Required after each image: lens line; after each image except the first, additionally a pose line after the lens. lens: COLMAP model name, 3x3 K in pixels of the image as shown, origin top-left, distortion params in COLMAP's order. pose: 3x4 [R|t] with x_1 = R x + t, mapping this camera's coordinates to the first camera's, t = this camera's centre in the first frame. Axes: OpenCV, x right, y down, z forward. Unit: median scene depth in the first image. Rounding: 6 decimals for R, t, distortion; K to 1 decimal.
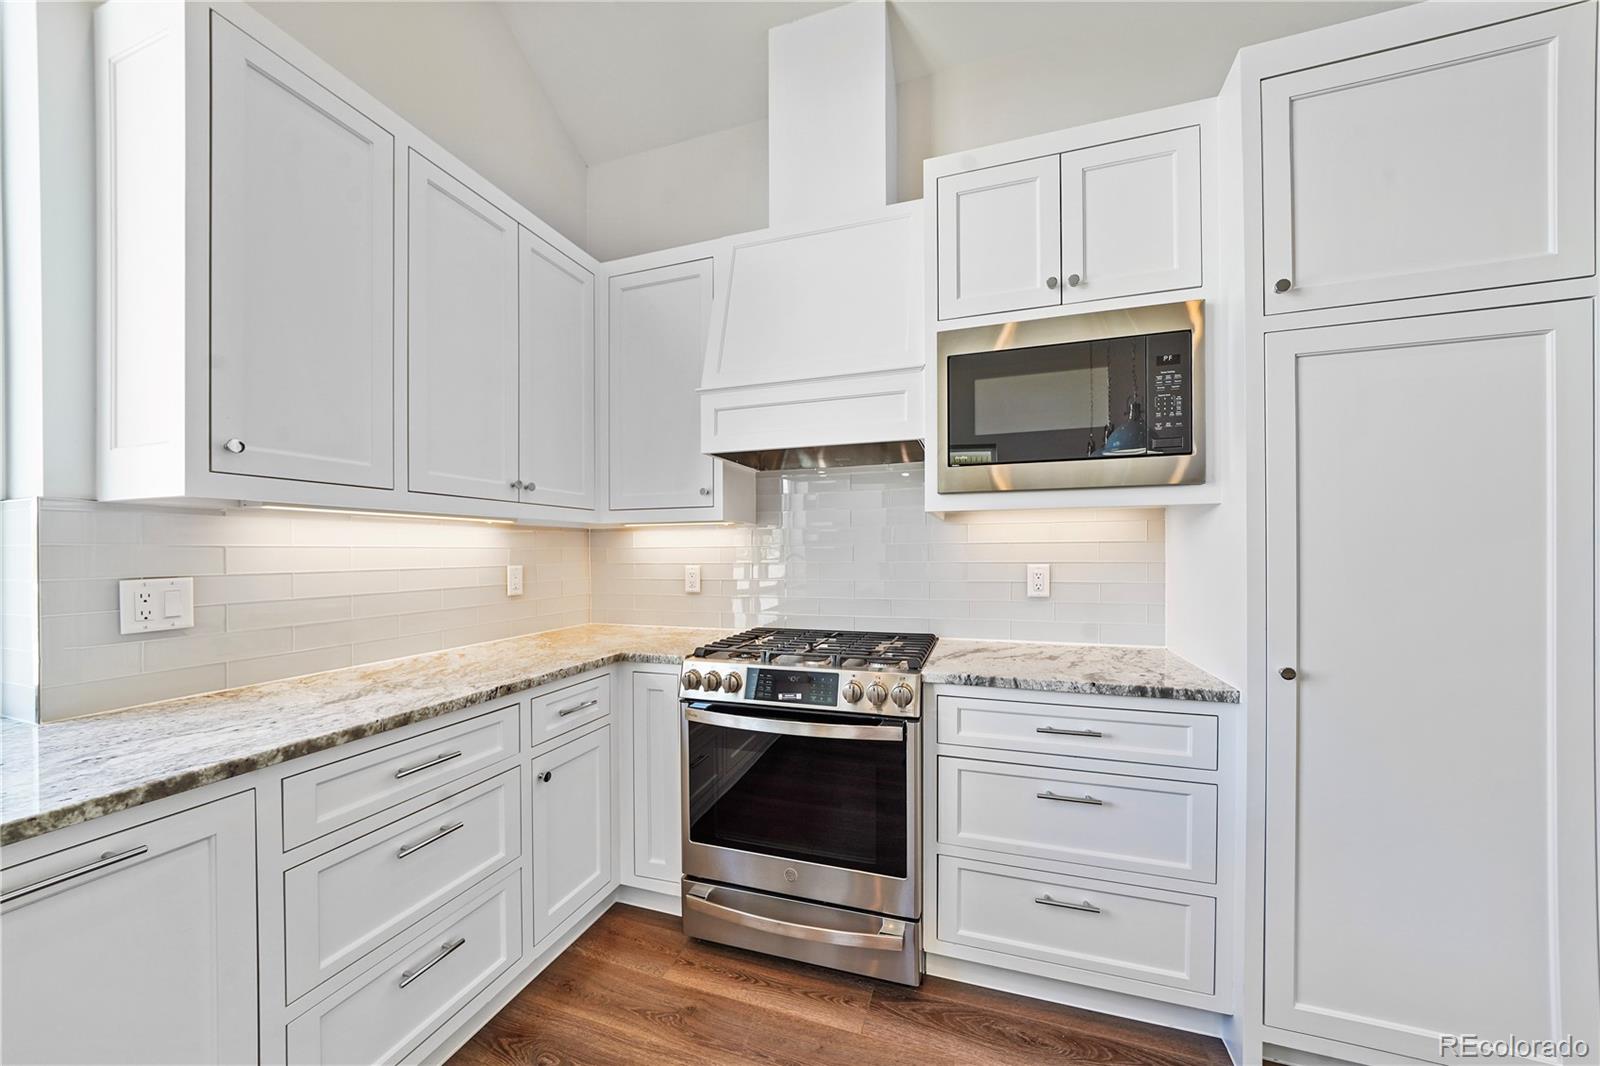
lens RADIAL K [[567.6, 0, 782.5], [0, 567.6, 552.3], [0, 0, 1]] dist [-0.000048, -0.000092]
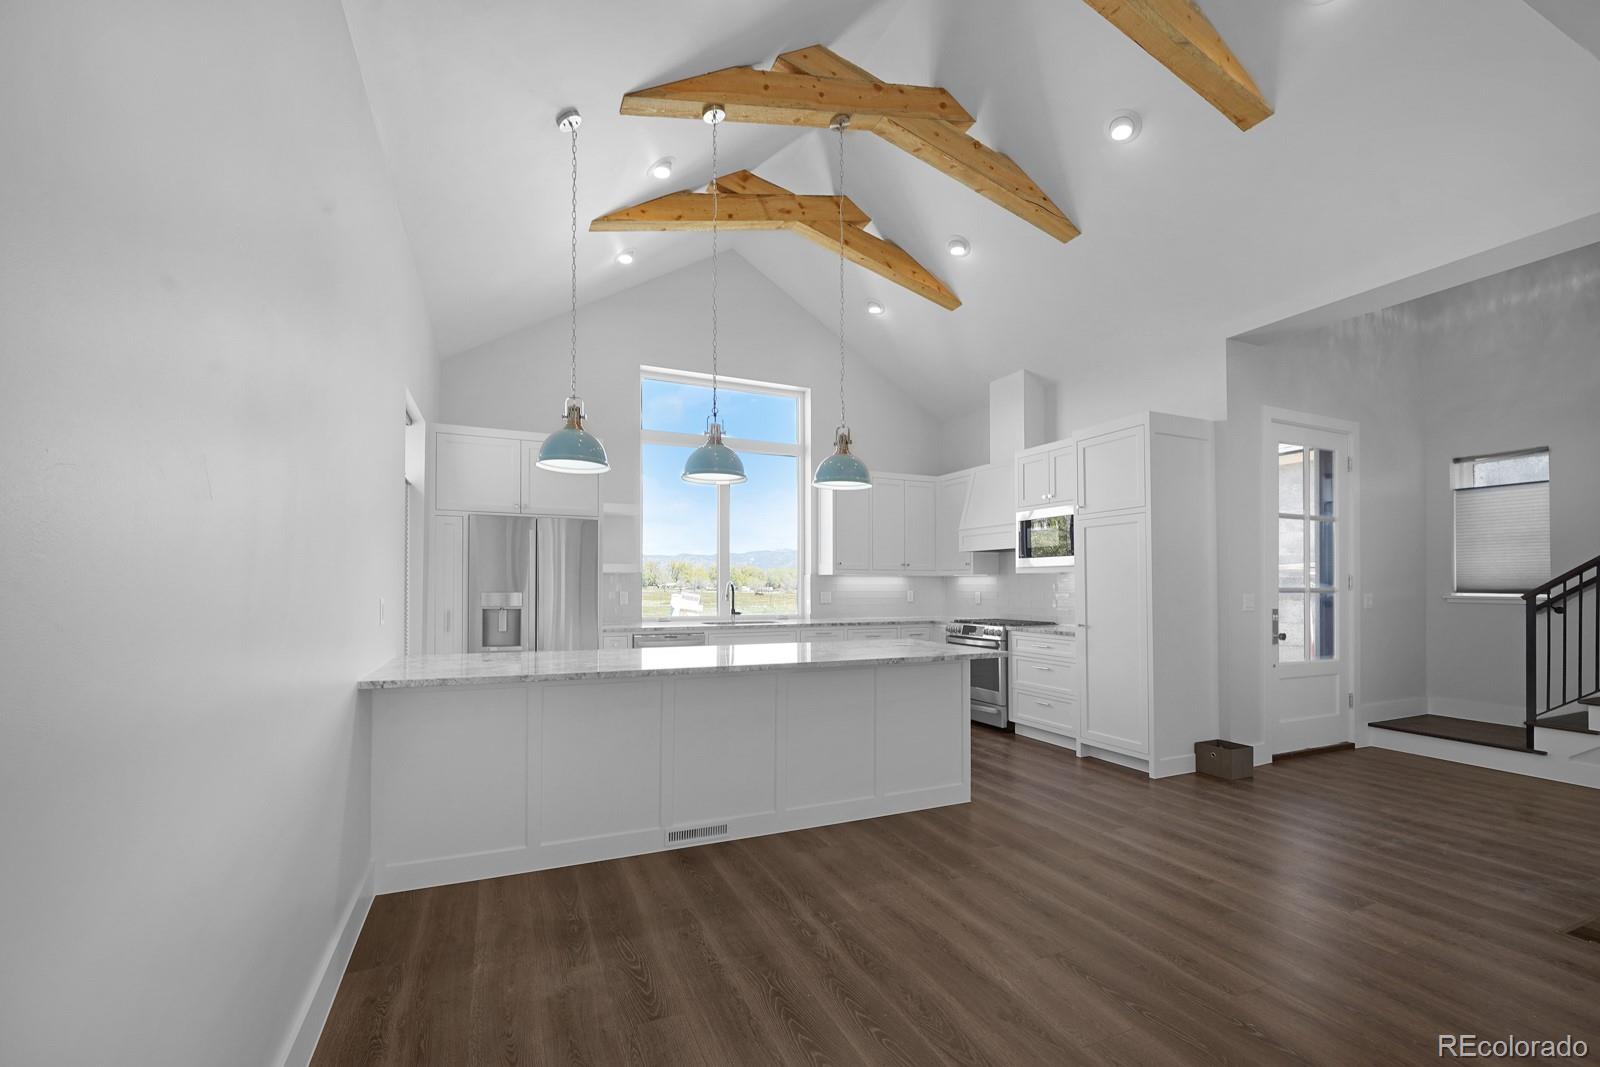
lens RADIAL K [[633.9, 0, 788.5], [0, 633.9, 570.8], [0, 0, 1]] dist [-0.002430, -0.000233]
pose [[0.689593, -0.009717, -0.724132, 1.857416], [-0.007218, 0.999768, -0.020290, -0.010477], [0.724161, 0.019219, 0.689363, -2.139447]]
